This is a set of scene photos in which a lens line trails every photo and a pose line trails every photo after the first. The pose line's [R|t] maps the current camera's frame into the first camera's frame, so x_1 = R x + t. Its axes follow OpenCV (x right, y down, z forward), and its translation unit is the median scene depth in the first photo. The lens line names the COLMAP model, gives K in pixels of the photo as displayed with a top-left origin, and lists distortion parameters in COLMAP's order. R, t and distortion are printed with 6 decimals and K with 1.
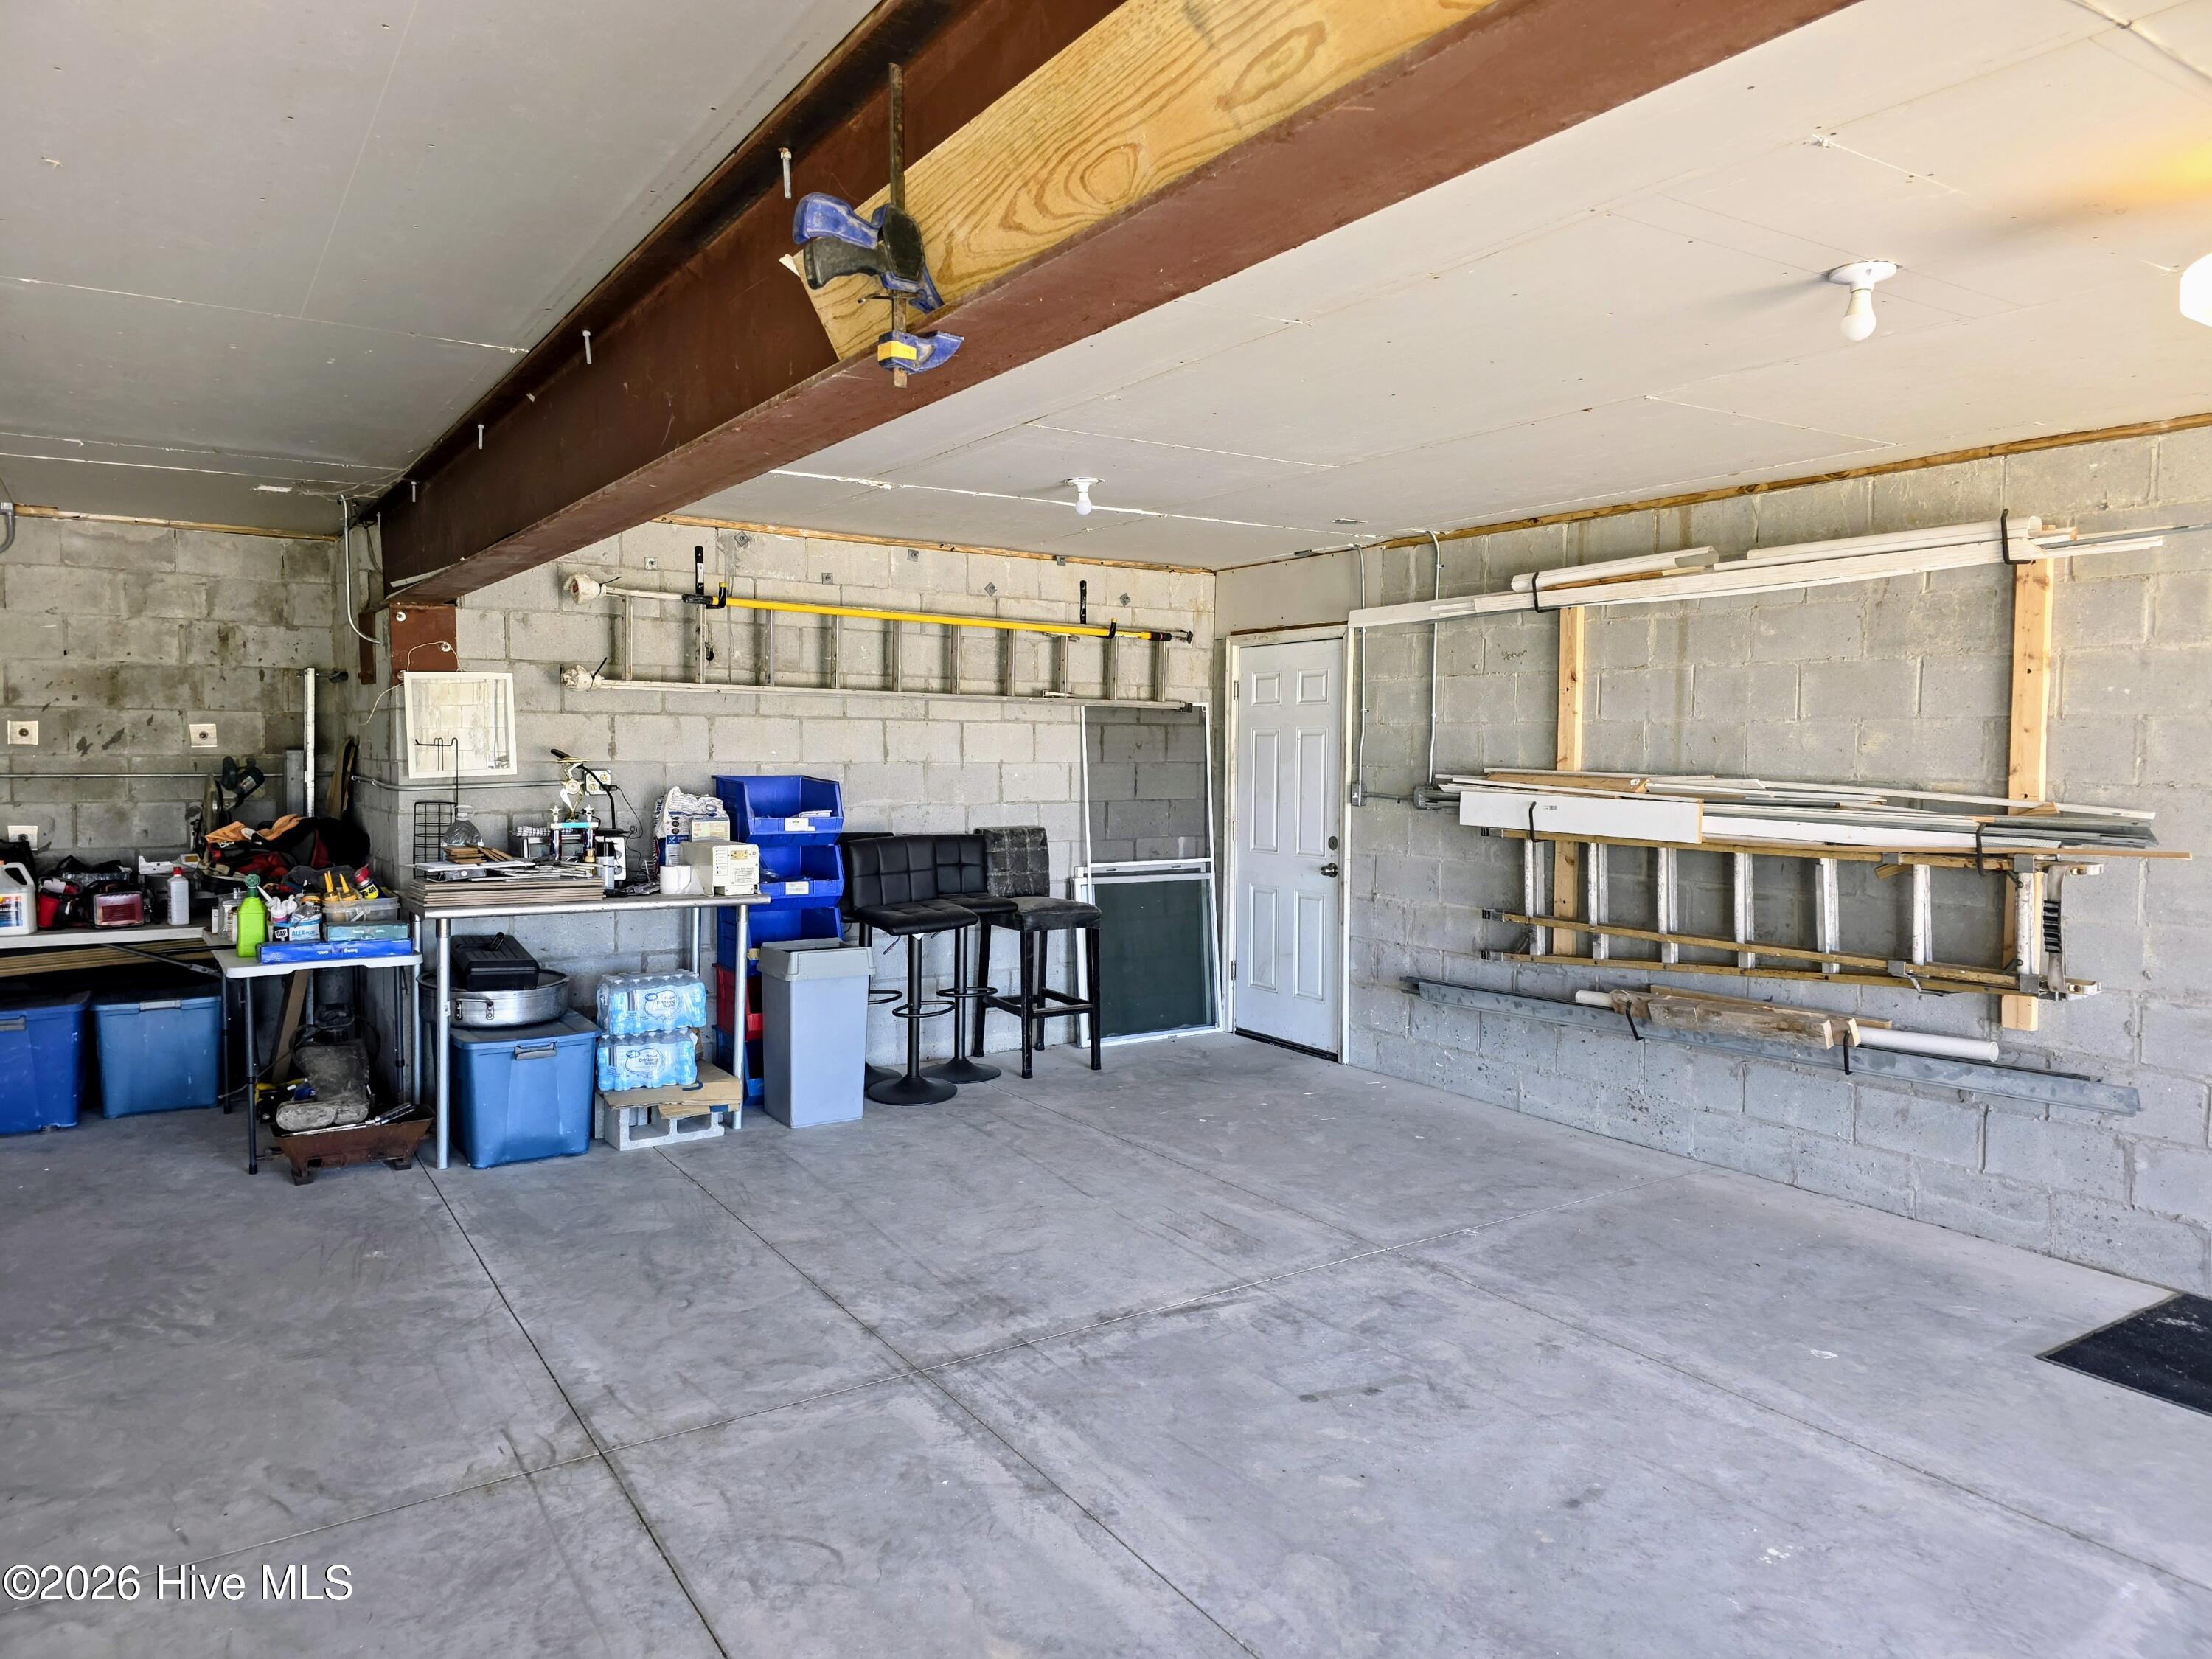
lens RADIAL K [[1488.9, 0, 1092.2], [0, 1488.9, 818.1], [0, 0, 1]] dist [0.023136, -0.020086]
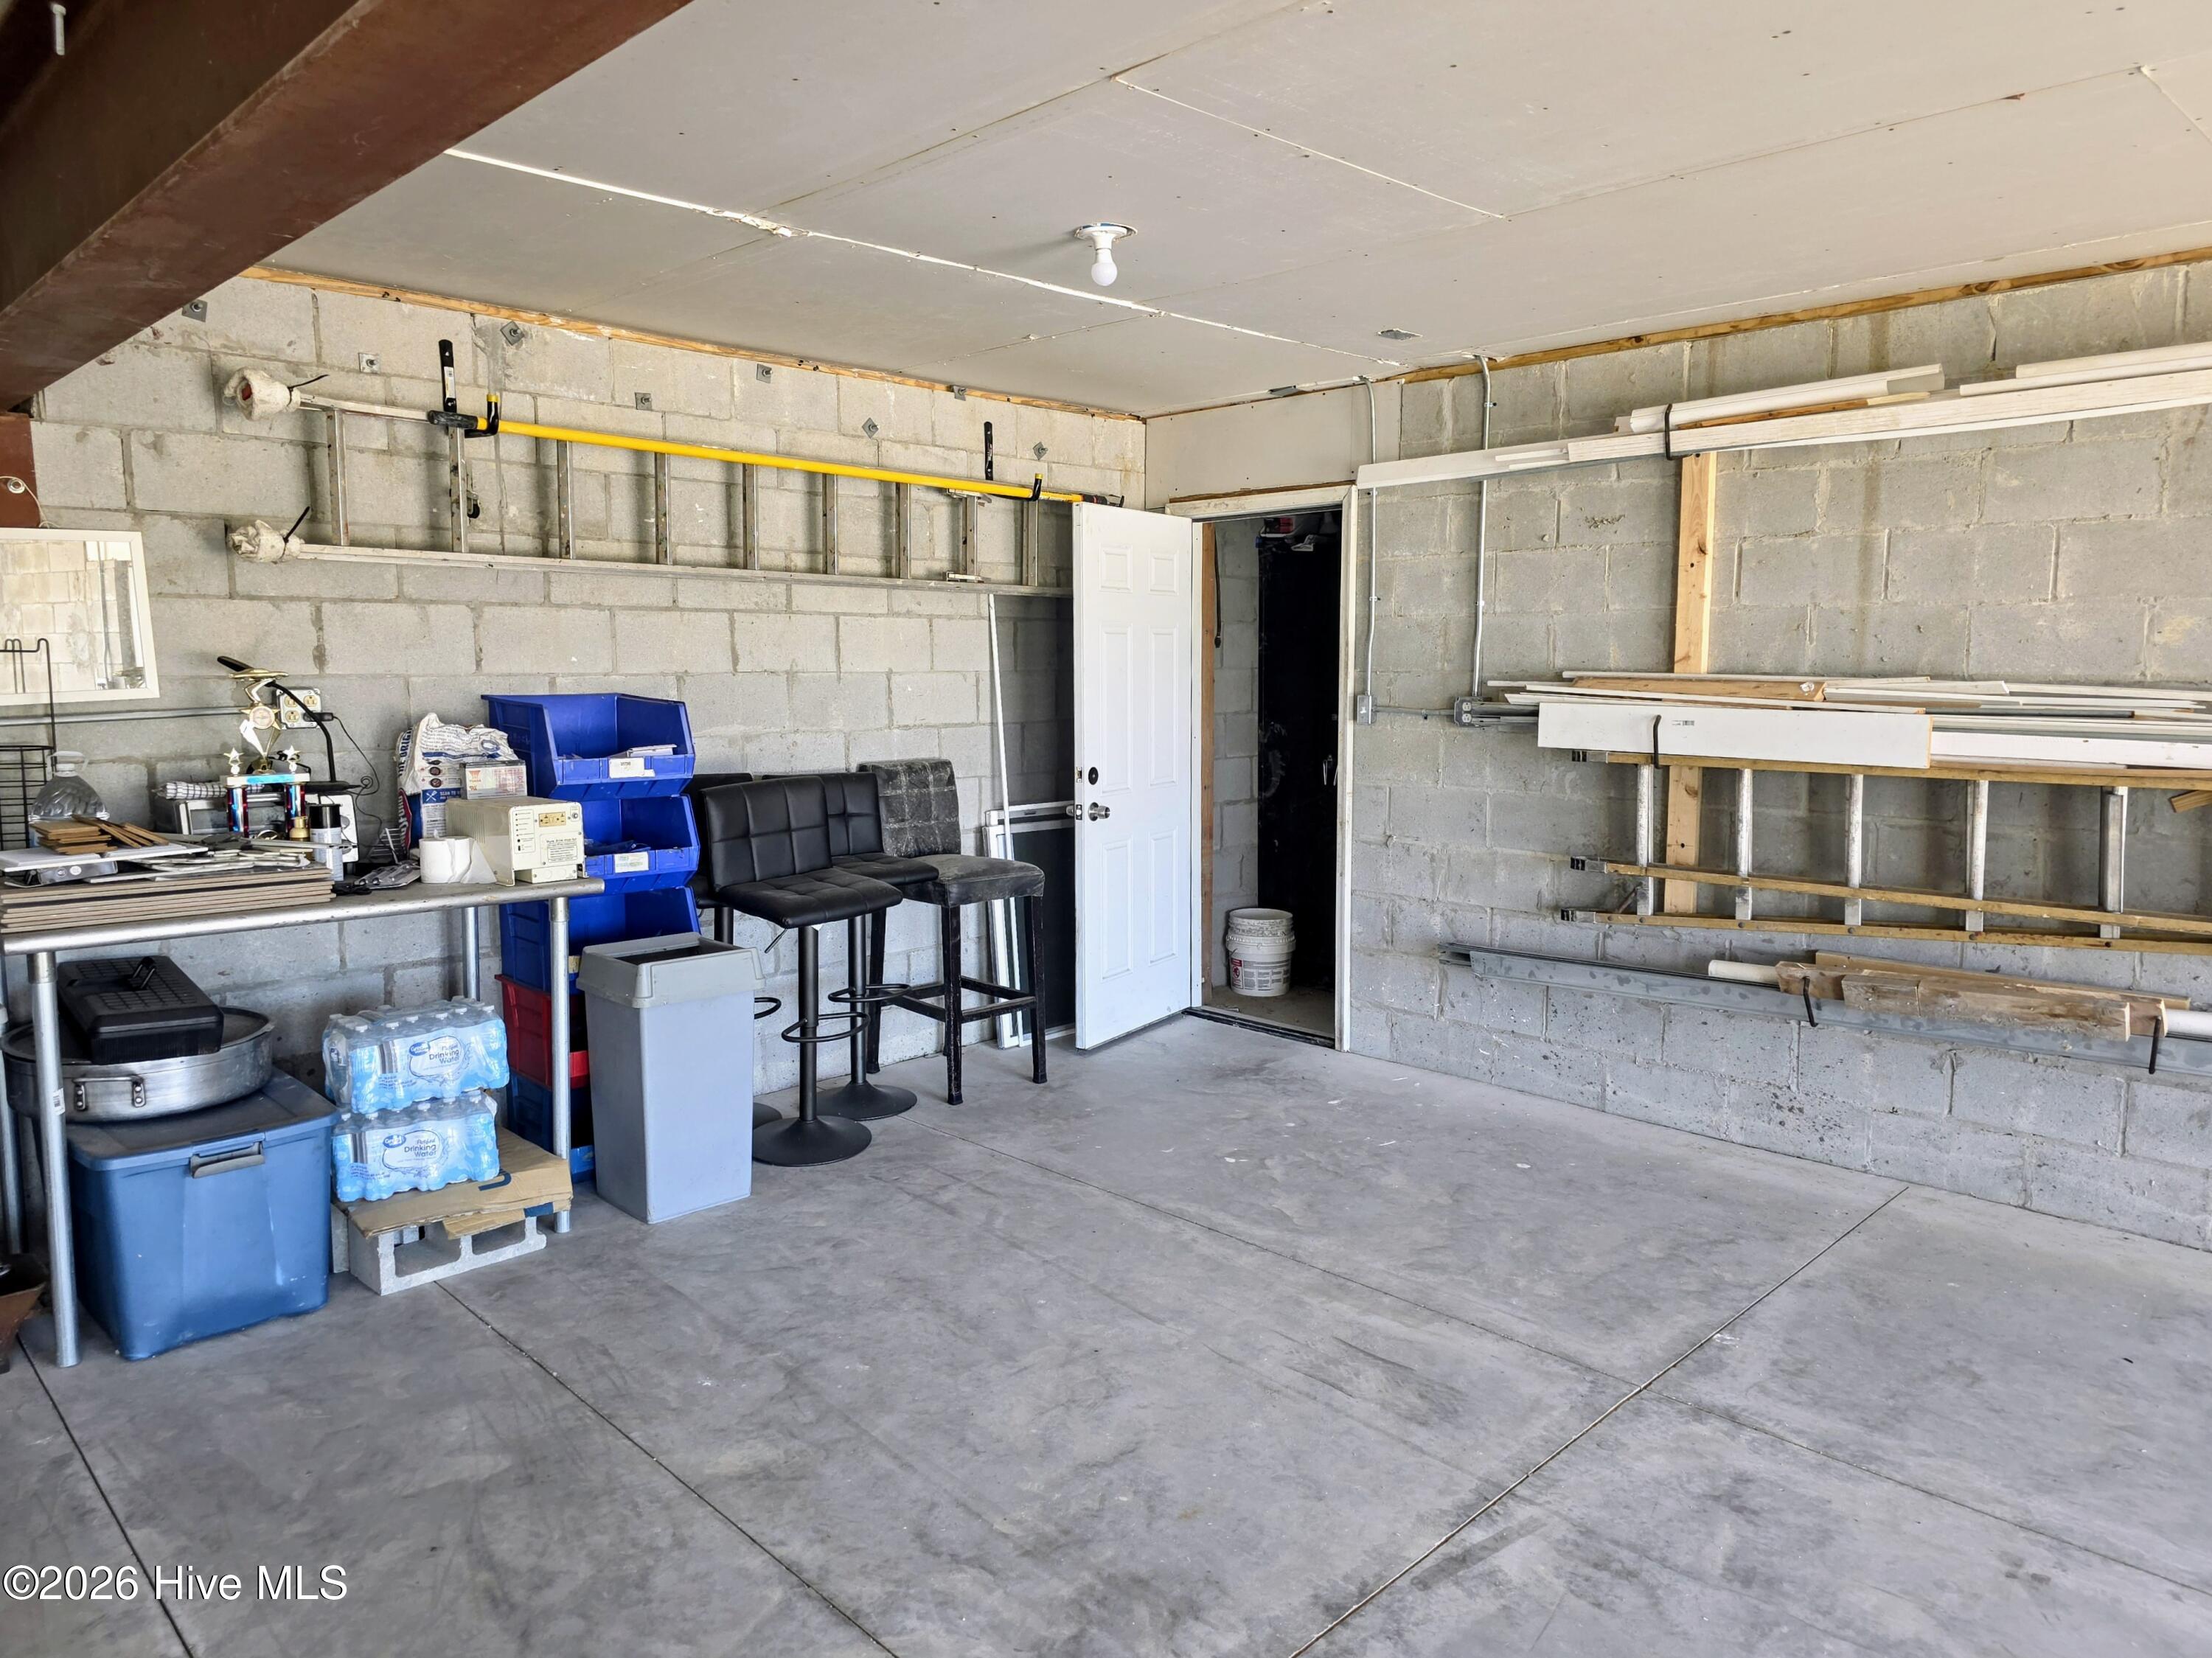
lens RADIAL K [[1488.7, 0, 1106.2], [0, 1488.7, 831.7], [0, 0, 1]] dist [0.023136, -0.020086]
pose [[0.978668, -0.032773, 0.202817, -0.131168], [0.018493, 0.997240, 0.071908, -0.011648], [-0.204614, -0.066623, 0.976573, 0.315423]]
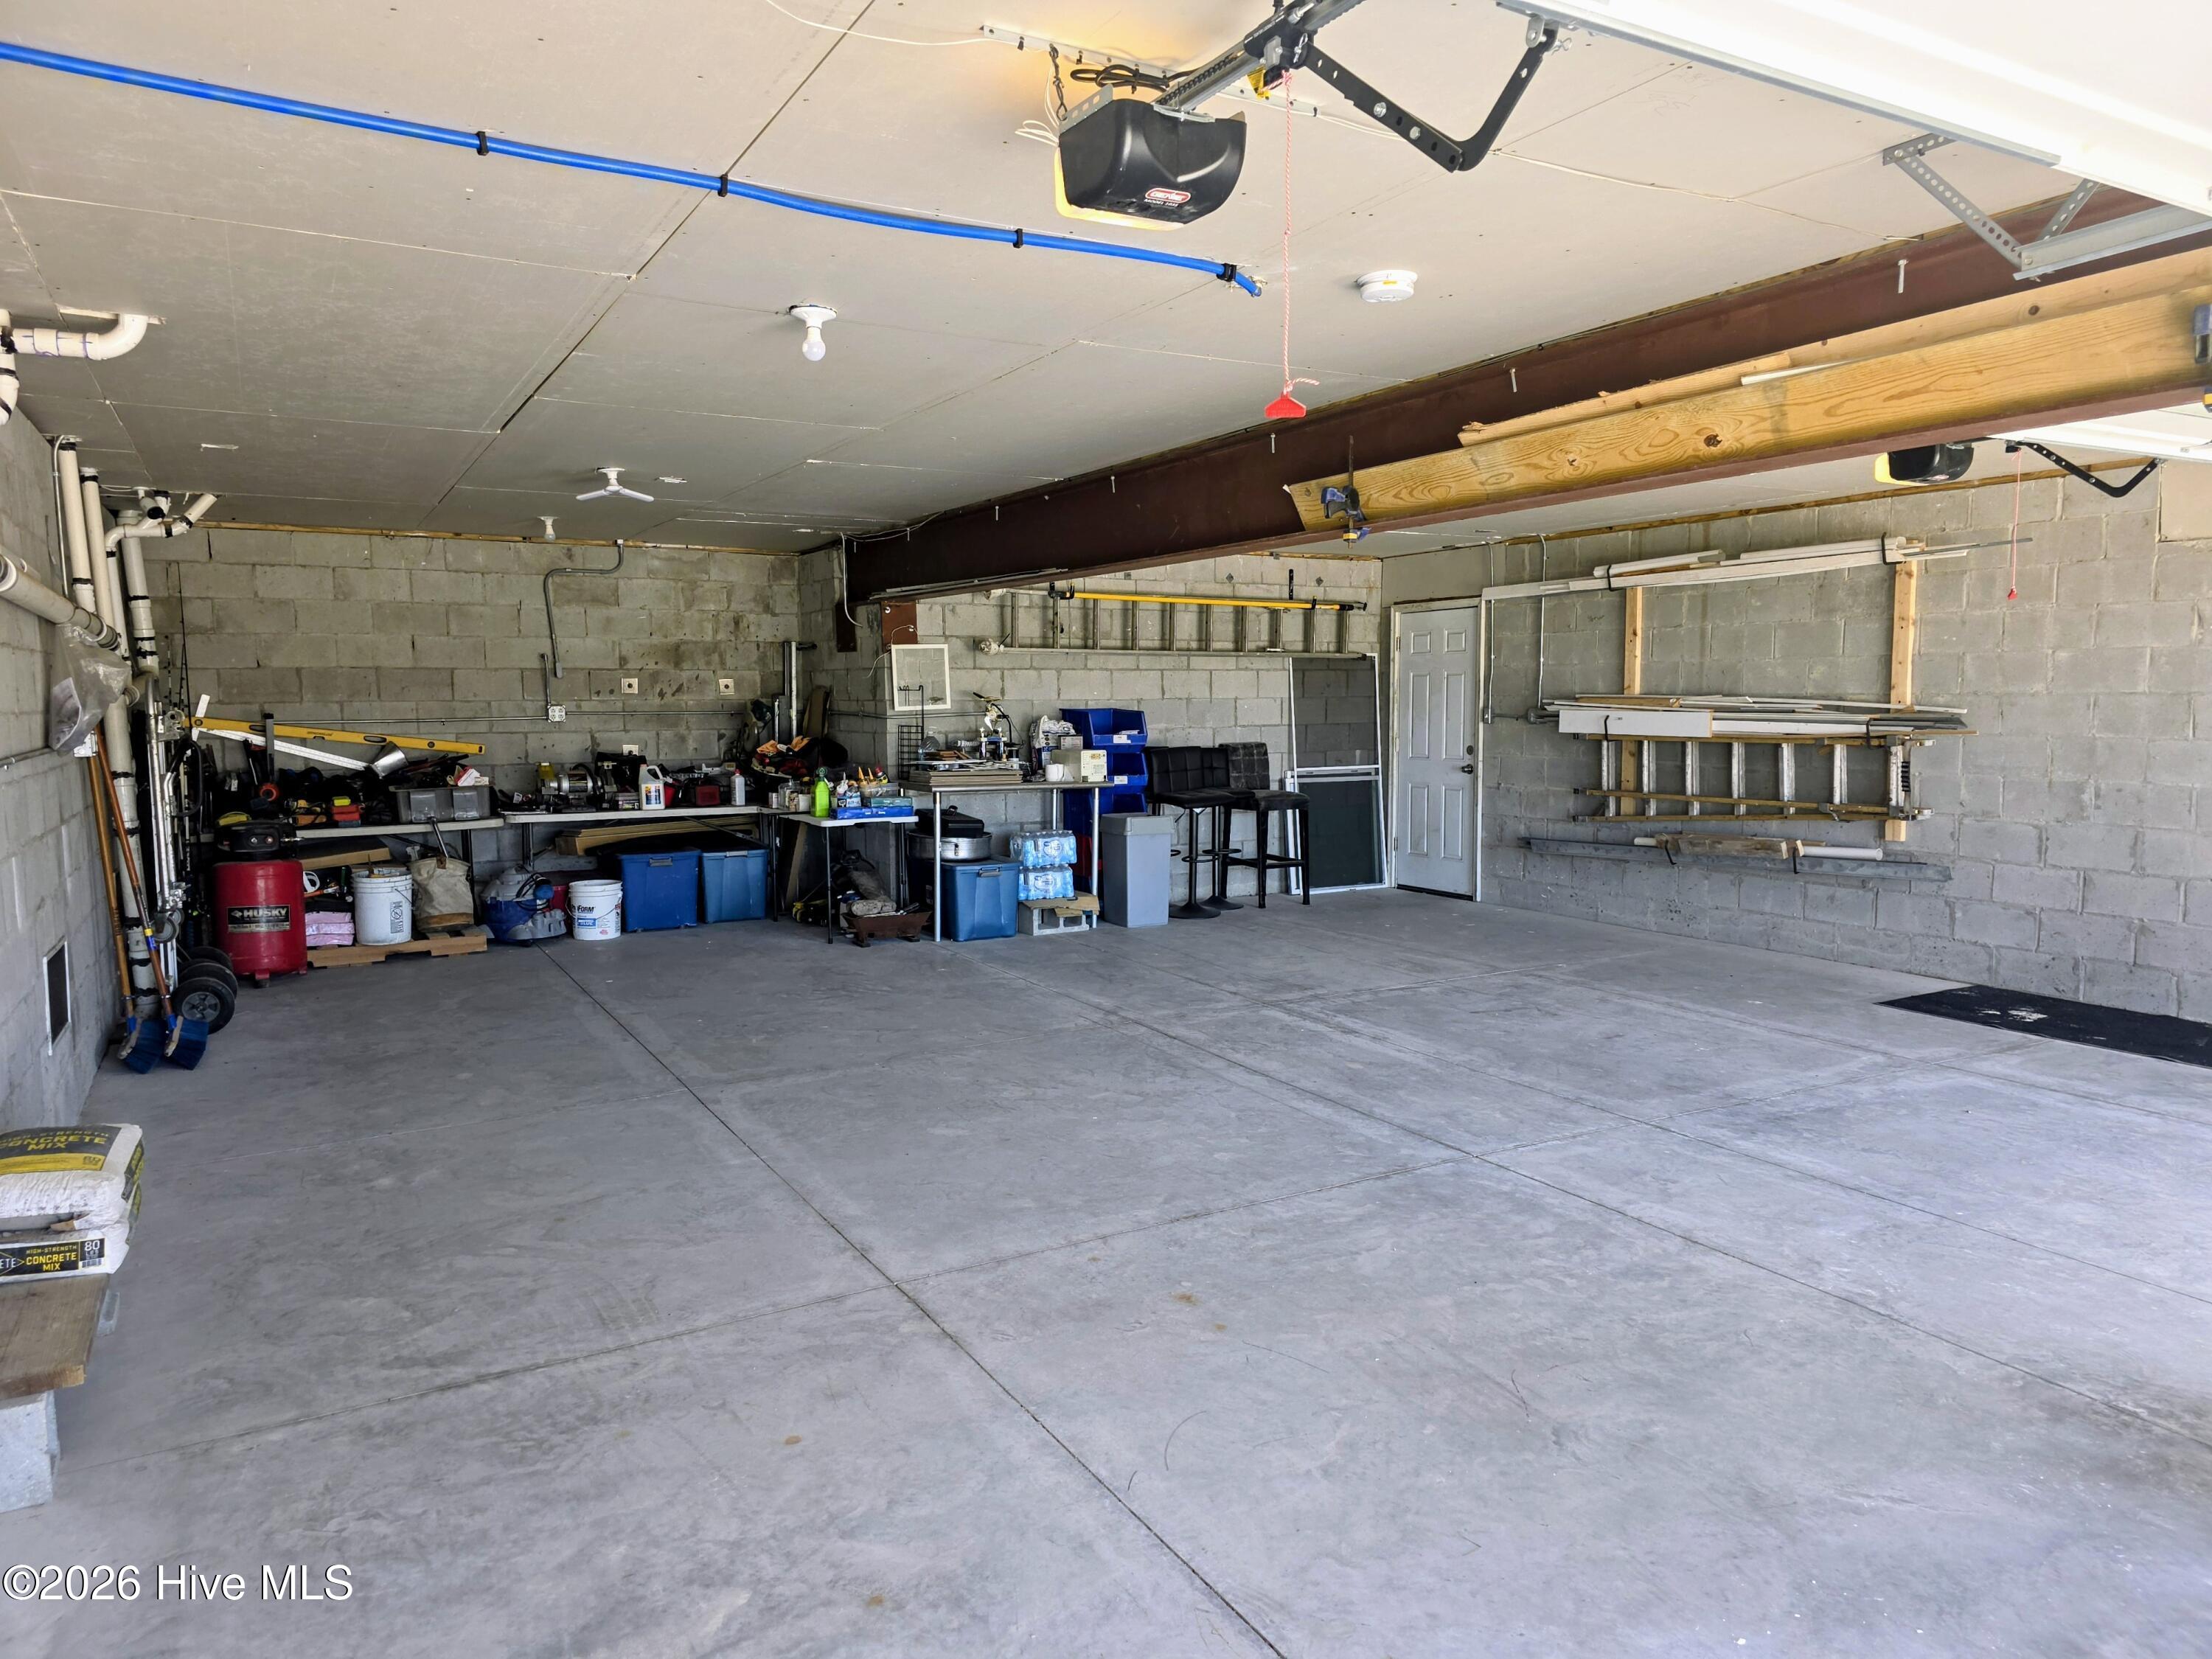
lens RADIAL K [[1488.9, 0, 1092.6], [0, 1488.9, 842.7], [0, 0, 1]] dist [0.023136, -0.020086]
pose [[0.997777, -0.008412, -0.066102, -0.132547], [0.011637, 0.998752, 0.048563, 0.039358], [0.065611, -0.049224, 0.996630, -0.574004]]
